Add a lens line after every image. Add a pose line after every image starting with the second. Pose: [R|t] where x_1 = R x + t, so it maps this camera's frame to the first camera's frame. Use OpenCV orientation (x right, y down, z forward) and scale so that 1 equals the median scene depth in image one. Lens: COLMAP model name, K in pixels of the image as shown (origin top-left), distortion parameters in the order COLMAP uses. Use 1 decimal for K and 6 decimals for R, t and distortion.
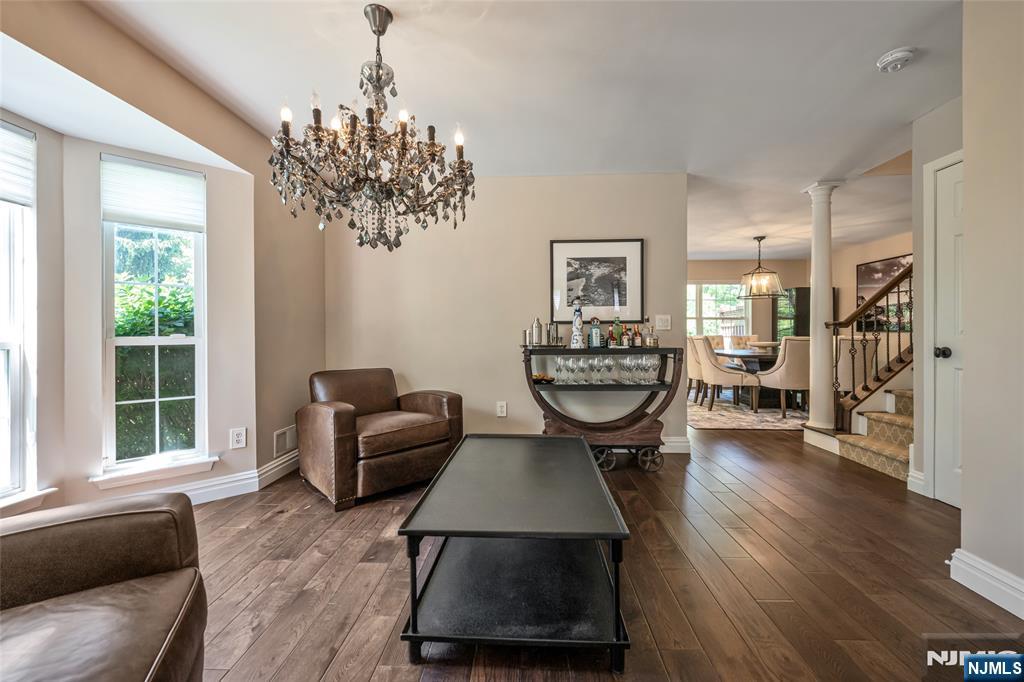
lens RADIAL K [[416.5, 0, 514.8], [0, 416.5, 335.4], [0, 0, 1]] dist [0.001526, 0.000060]
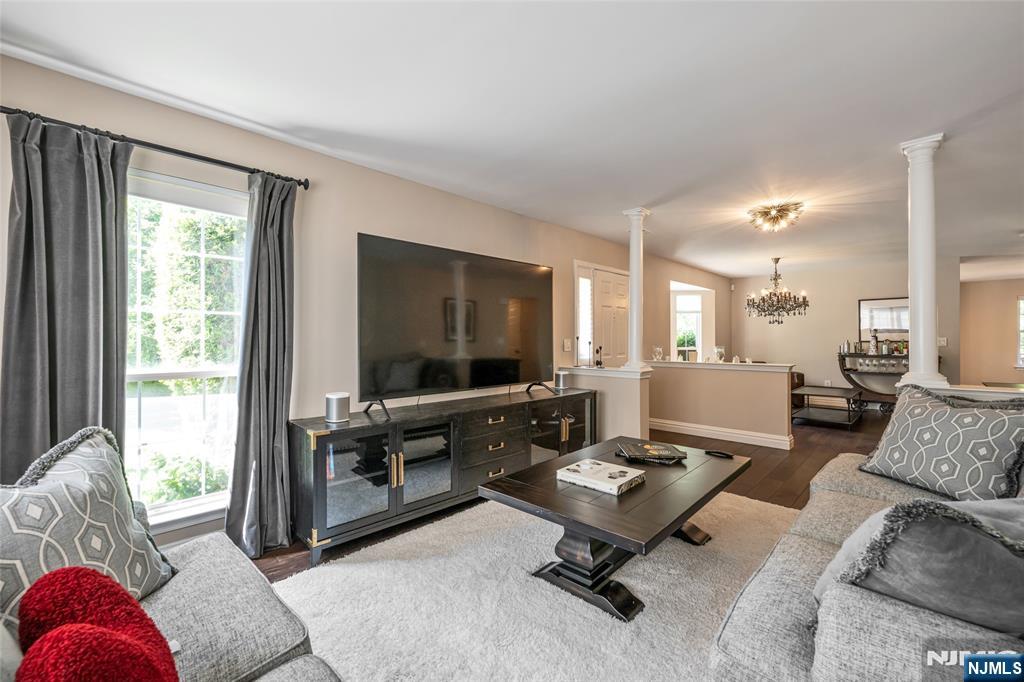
lens RADIAL K [[416.5, 0, 514.8], [0, 416.5, 335.4], [0, 0, 1]] dist [0.001526, 0.000060]
pose [[0.746775, -0.004671, -0.665061, 0.242427], [-0.002365, 0.999950, -0.009678, -0.048286], [0.665073, 0.008800, 0.746726, -2.050077]]
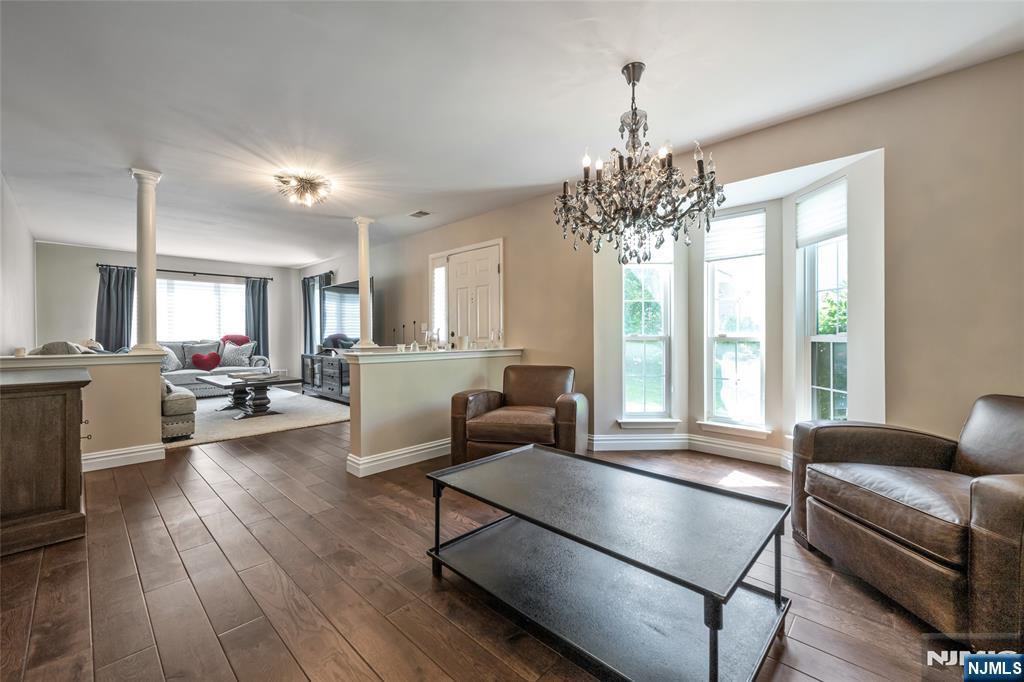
lens RADIAL K [[416.5, 0, 514.8], [0, 416.5, 335.4], [0, 0, 1]] dist [0.001526, 0.000060]
pose [[-0.656447, 0.010811, -0.754295, 0.530313], [0.004046, 0.999933, 0.010811, -0.010245], [0.754361, 0.004045, -0.656447, 1.000909]]
